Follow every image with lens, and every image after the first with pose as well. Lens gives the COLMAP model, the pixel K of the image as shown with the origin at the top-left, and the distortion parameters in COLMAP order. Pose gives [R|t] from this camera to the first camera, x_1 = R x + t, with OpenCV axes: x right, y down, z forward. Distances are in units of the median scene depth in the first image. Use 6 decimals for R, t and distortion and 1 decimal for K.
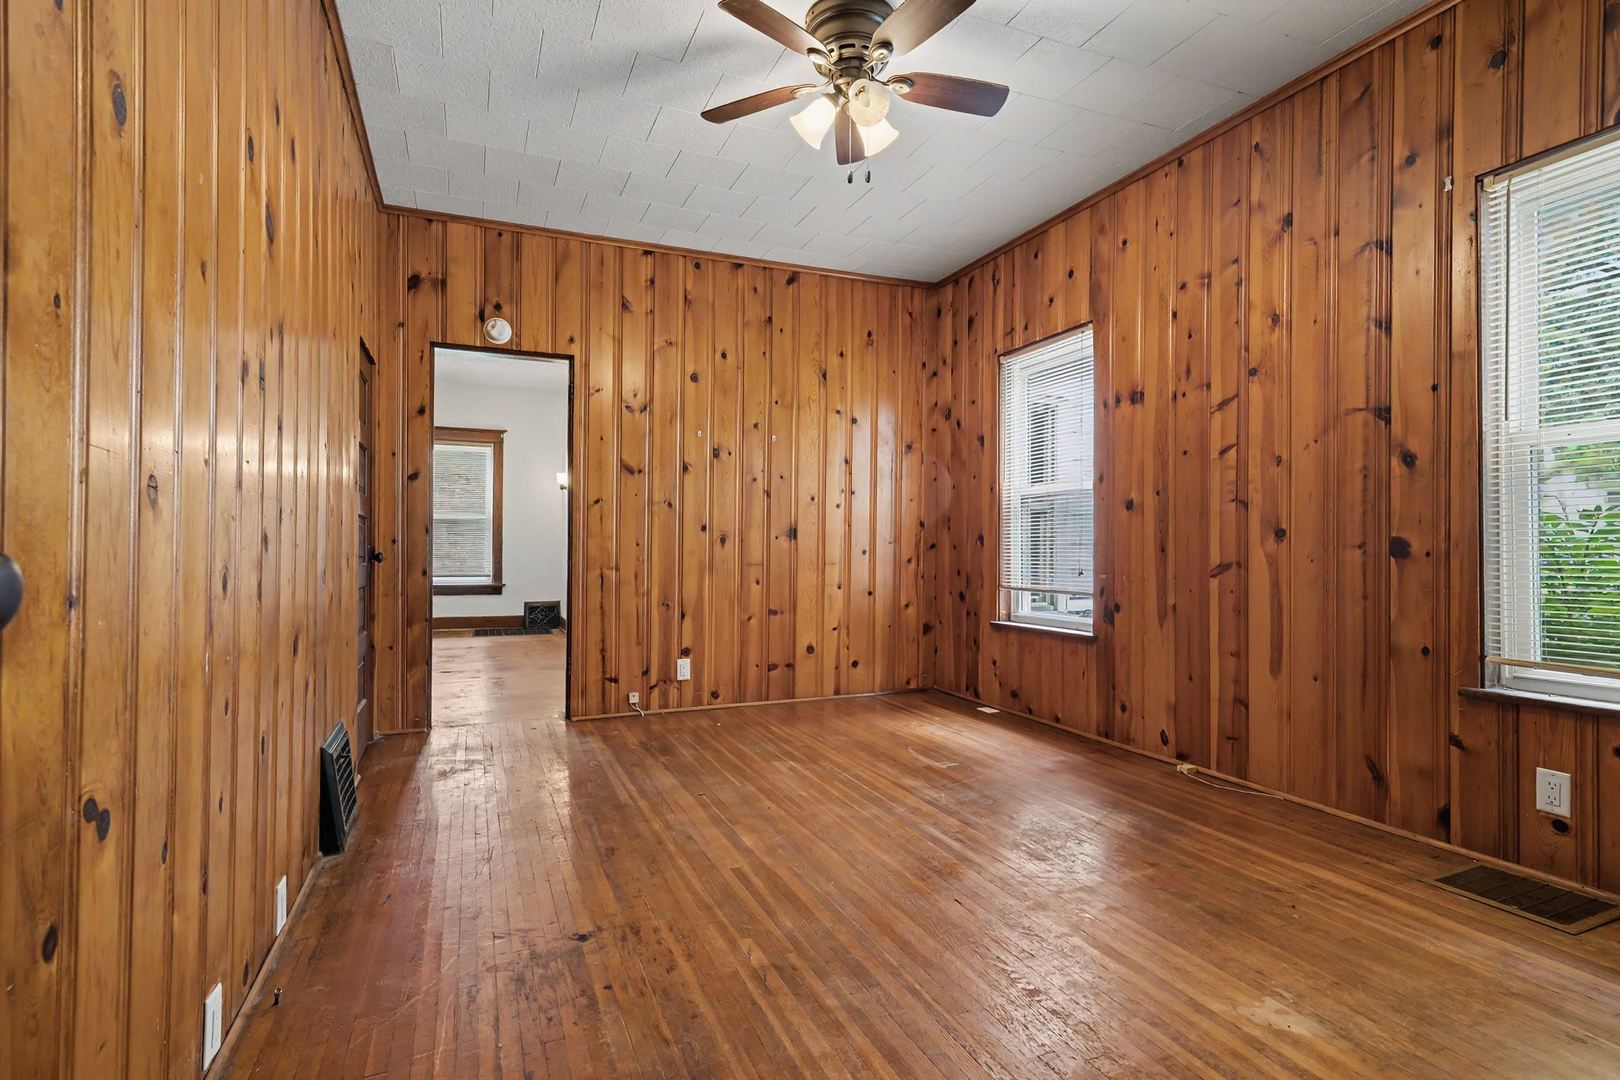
lens RADIAL K [[831.4, 0, 811.8], [0, 831.4, 546.6], [0, 0, 1]] dist [0.002342, -0.000339]
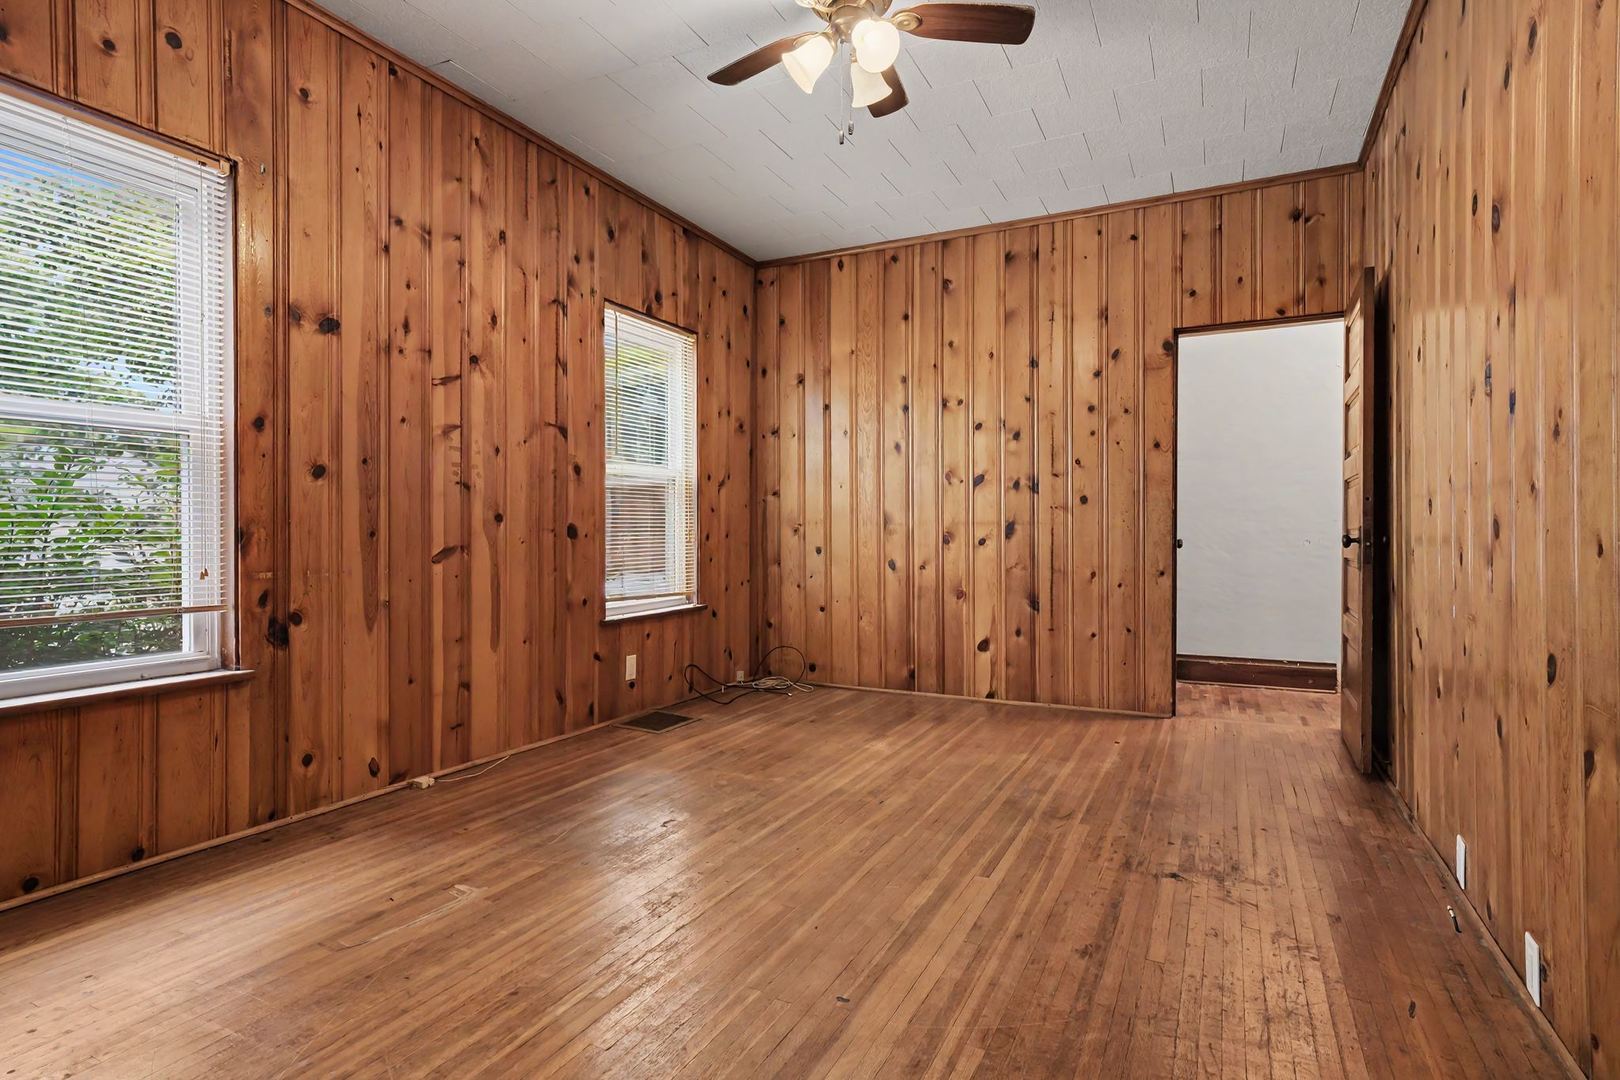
lens RADIAL K [[831.4, 0, 812.4], [0, 831.4, 533.4], [0, 0, 1]] dist [0.002342, -0.000339]
pose [[-0.658659, -0.005064, 0.752424, -0.530453], [-0.004544, 0.999986, 0.002752, -0.000638], [-0.752428, -0.001607, -0.658673, 1.400690]]
